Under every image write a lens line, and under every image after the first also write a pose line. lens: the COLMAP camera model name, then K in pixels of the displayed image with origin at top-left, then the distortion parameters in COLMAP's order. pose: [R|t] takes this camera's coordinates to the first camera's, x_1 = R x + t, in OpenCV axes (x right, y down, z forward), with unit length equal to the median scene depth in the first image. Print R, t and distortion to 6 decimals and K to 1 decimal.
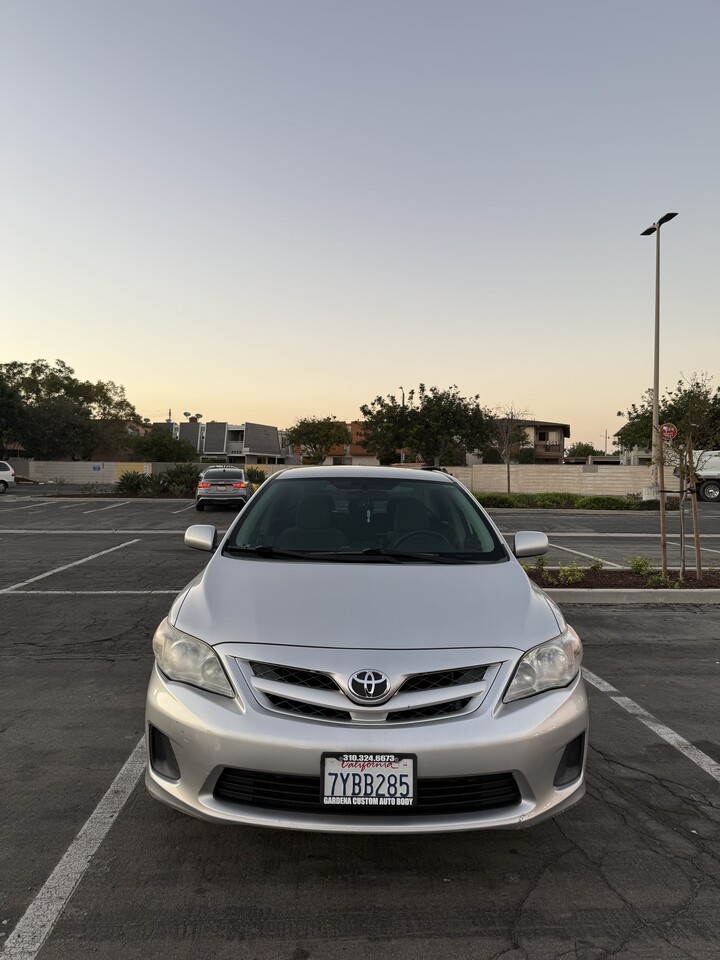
lens RADIAL K [[686.3, 0, 353.8], [0, 686.3, 478.9], [0, 0, 1]] dist [0.002754, -0.002979]
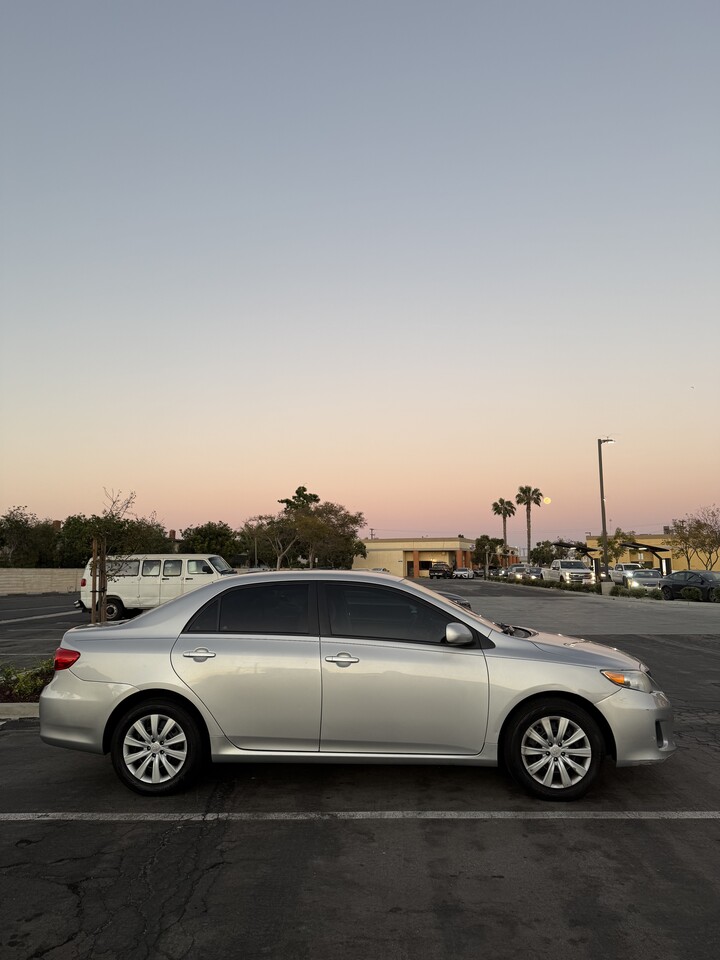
lens RADIAL K [[686.3, 0, 359.4], [0, 686.3, 480.9], [0, 0, 1]] dist [0.002754, -0.002979]
pose [[0.069572, 0.112262, 0.991240, -1.315419], [0.013286, 0.993455, -0.113445, -0.047420], [-0.997488, 0.021062, 0.067625, 0.984527]]
